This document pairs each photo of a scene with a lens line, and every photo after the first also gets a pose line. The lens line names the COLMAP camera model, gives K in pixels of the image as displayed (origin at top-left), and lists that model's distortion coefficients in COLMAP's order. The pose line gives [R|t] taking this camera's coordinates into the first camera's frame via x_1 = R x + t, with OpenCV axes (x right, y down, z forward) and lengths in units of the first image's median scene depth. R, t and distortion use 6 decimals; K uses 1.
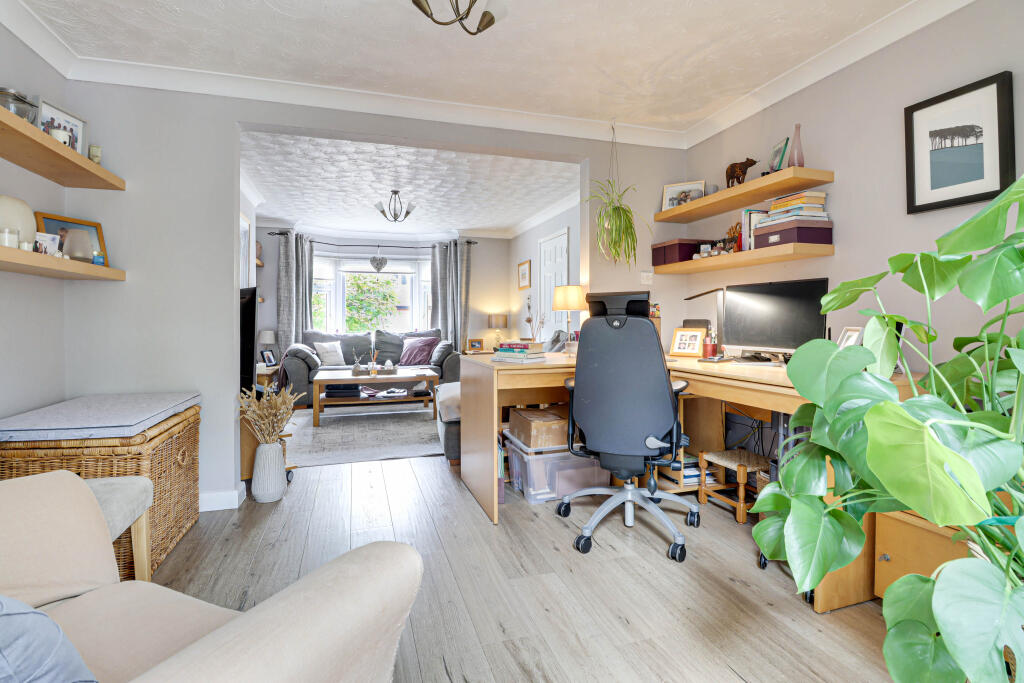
lens RADIAL K [[490.0, 0, 513.8], [0, 490.0, 323.5], [0, 0, 1]] dist [0.000187, -0.000085]
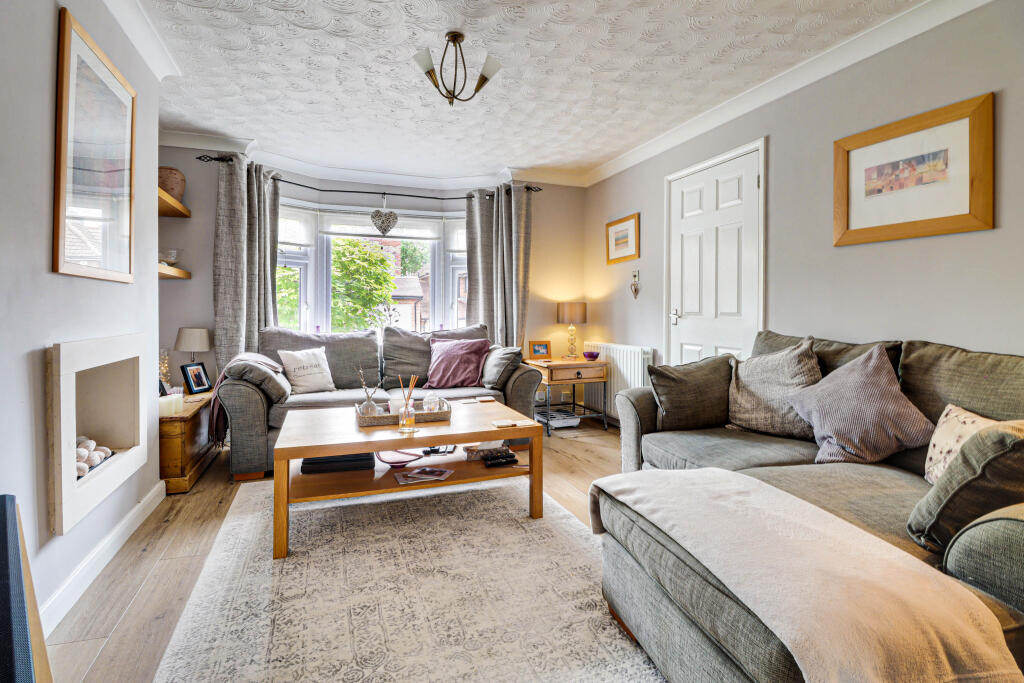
lens RADIAL K [[493.6, 0, 511.8], [0, 493.6, 311.6], [0, 0, 1]] dist [-0.003728, -0.000551]
pose [[0.998918, 0.002363, 0.046442, -0.153781], [-0.002104, 0.999982, -0.005631, -0.002661], [-0.046454, 0.005528, 0.998905, 0.388554]]
